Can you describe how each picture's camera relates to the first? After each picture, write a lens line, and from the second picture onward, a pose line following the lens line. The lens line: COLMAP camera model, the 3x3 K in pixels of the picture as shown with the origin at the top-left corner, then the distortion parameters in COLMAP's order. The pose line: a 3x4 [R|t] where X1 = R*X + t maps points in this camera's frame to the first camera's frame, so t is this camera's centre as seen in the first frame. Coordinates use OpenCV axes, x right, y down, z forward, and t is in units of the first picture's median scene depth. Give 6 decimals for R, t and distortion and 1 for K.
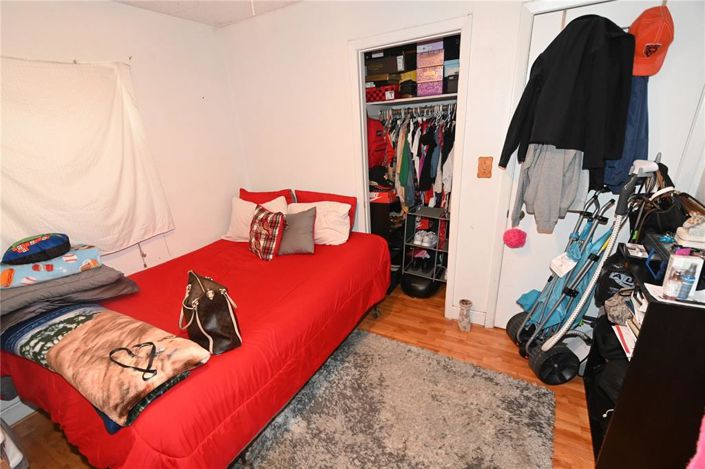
lens RADIAL K [[309.8, 0, 351.5], [0, 309.8, 238.3], [0, 0, 1]] dist [-0.003139, 0.000622]
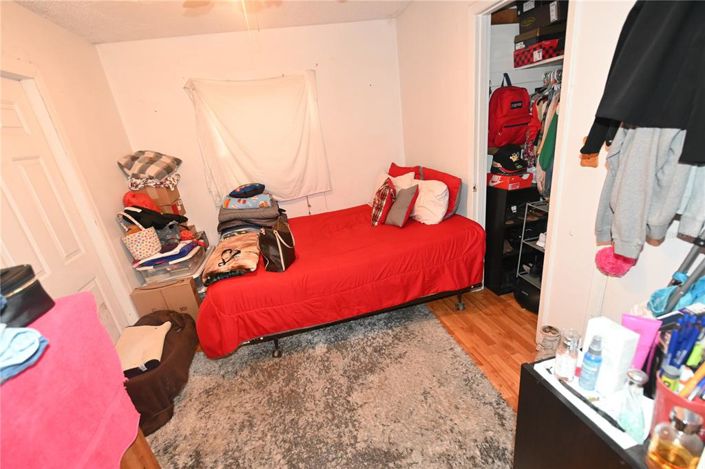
lens RADIAL K [[309.8, 0, 347.3], [0, 309.8, 235.4], [0, 0, 1]] dist [-0.003139, 0.000622]
pose [[0.689678, 0.217824, -0.690578, 0.520960], [-0.162294, 0.975920, 0.145744, -0.053276], [0.705695, 0.011560, 0.708421, 0.110073]]
